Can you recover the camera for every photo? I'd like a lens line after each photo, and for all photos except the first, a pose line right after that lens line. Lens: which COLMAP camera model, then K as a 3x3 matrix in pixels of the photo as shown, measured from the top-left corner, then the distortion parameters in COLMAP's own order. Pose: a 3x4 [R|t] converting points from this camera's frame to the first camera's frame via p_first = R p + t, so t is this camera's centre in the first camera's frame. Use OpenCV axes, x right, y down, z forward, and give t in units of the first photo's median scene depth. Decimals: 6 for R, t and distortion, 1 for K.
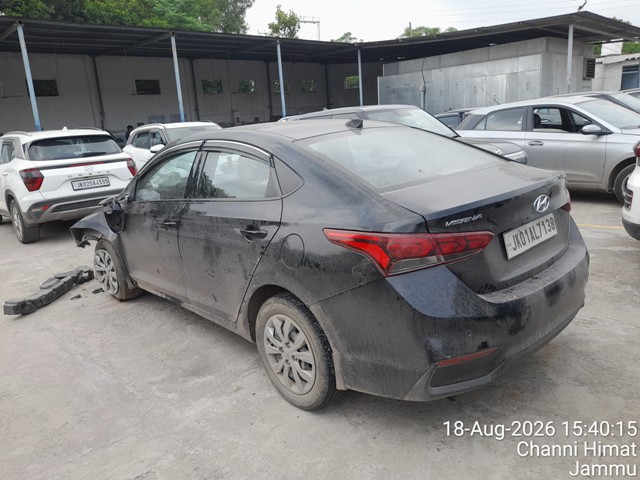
lens RADIAL K [[473.5, 0, 322.8], [0, 473.5, 240.2], [0, 0, 1]] dist [-0.000091, -0.006180]
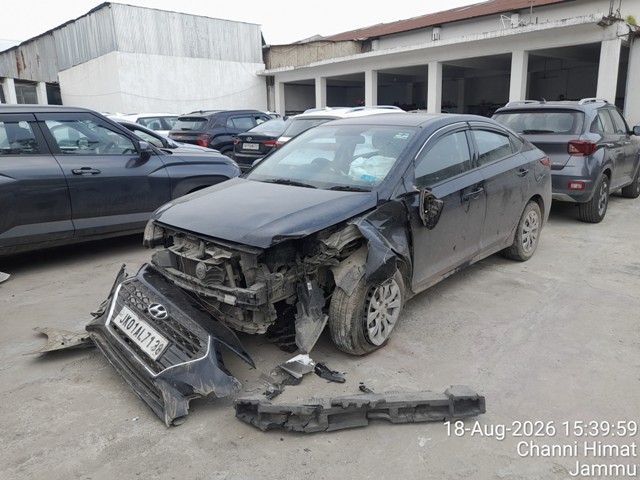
lens RADIAL K [[473.5, 0, 320.5], [0, 473.5, 239.5], [0, 0, 1]] dist [-0.000091, -0.006180]
pose [[-0.064425, -0.173788, 0.982674, -1.441103], [0.264822, 0.946435, 0.184741, -0.234499], [-0.962143, 0.272136, -0.014952, 1.395202]]
